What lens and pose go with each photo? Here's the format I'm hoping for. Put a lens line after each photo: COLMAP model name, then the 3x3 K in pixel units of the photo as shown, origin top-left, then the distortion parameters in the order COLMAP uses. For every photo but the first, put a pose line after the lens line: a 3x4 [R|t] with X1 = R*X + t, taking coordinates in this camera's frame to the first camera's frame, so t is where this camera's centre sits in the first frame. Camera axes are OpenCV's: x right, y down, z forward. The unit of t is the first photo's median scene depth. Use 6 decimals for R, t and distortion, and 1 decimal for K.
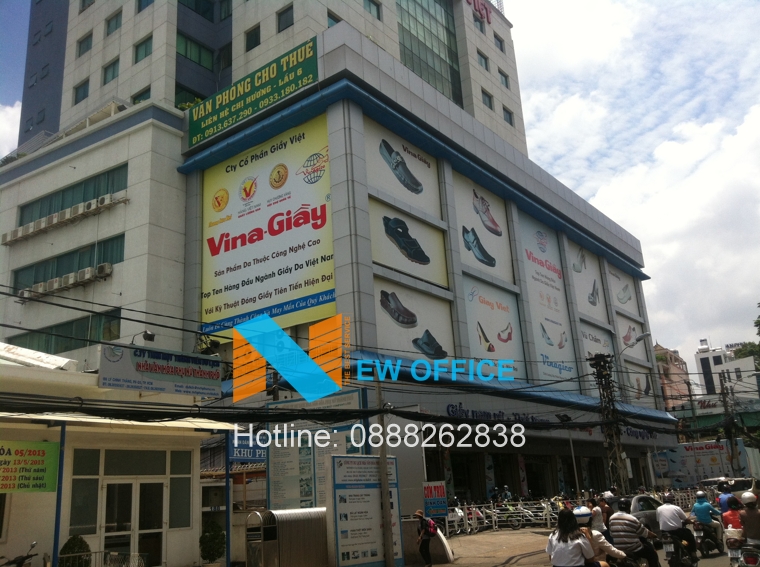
lens RADIAL K [[702.1, 0, 380.0], [0, 702.1, 283.5], [0, 0, 1]] dist [0.179379, -0.366479]
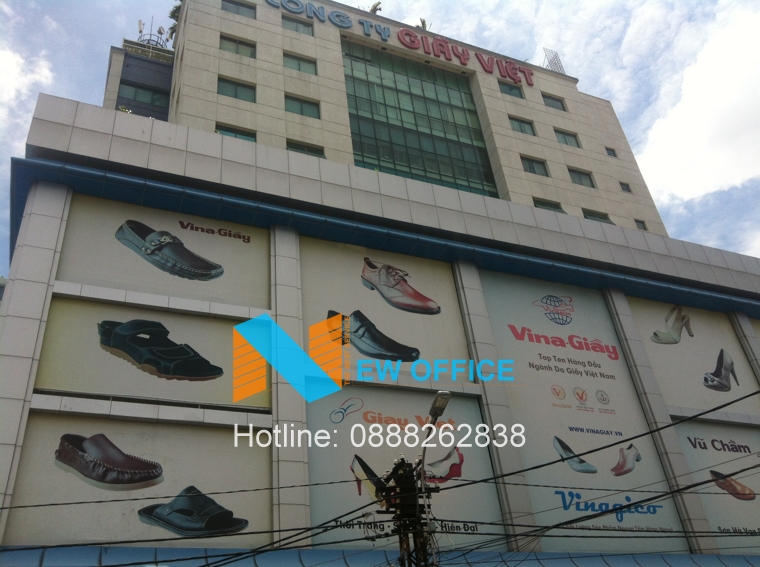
lens RADIAL K [[720.5, 0, 388.7], [0, 720.5, 287.2], [0, 0, 1]] dist [0.123729, -0.344757]
pose [[0.874755, -0.309168, -0.373120, 0.437279], [0.195837, 0.929887, -0.311380, 0.118974], [0.443229, 0.199311, 0.873970, 0.467749]]
